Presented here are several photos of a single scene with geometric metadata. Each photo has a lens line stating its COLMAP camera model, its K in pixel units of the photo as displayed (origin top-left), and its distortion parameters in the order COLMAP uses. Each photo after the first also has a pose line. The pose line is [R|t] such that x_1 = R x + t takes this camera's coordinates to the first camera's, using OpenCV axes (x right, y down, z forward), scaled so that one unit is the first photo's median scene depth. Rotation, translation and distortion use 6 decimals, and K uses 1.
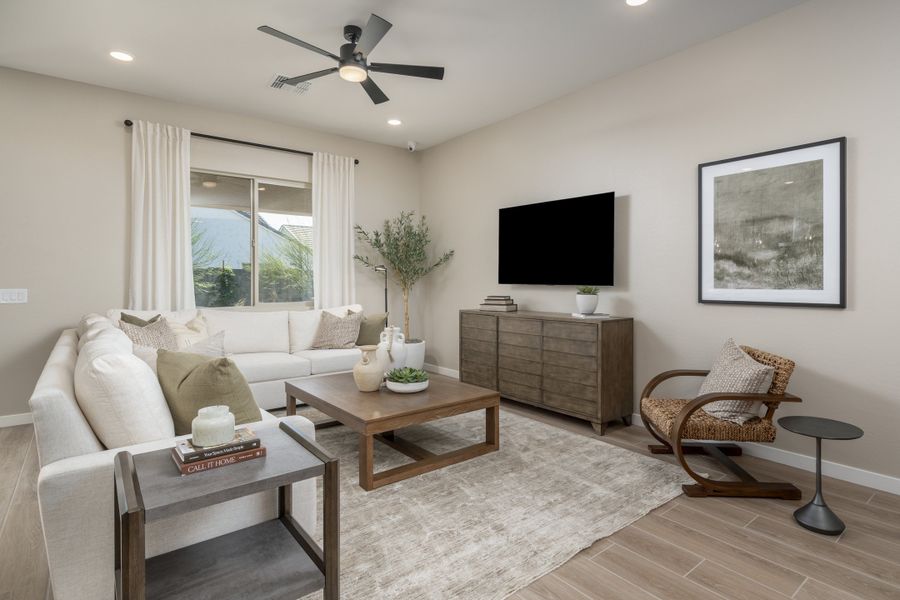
lens RADIAL K [[476.3, 0, 478.5], [0, 476.3, 285.7], [0, 0, 1]] dist [0.014827, 0.000664]
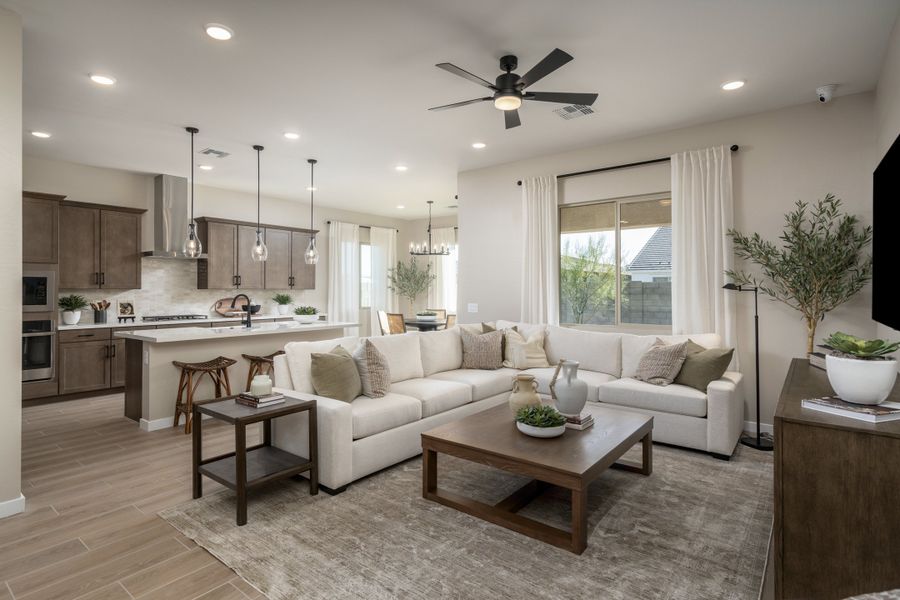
lens RADIAL K [[476.3, 0, 430.6], [0, 476.3, 290.3], [0, 0, 1]] dist [0.014827, 0.000664]
pose [[0.185068, 0.005294, -0.982711, 0.677861], [-0.014476, 0.999892, 0.002661, -0.044012], [0.982619, 0.013733, 0.185124, 0.633729]]
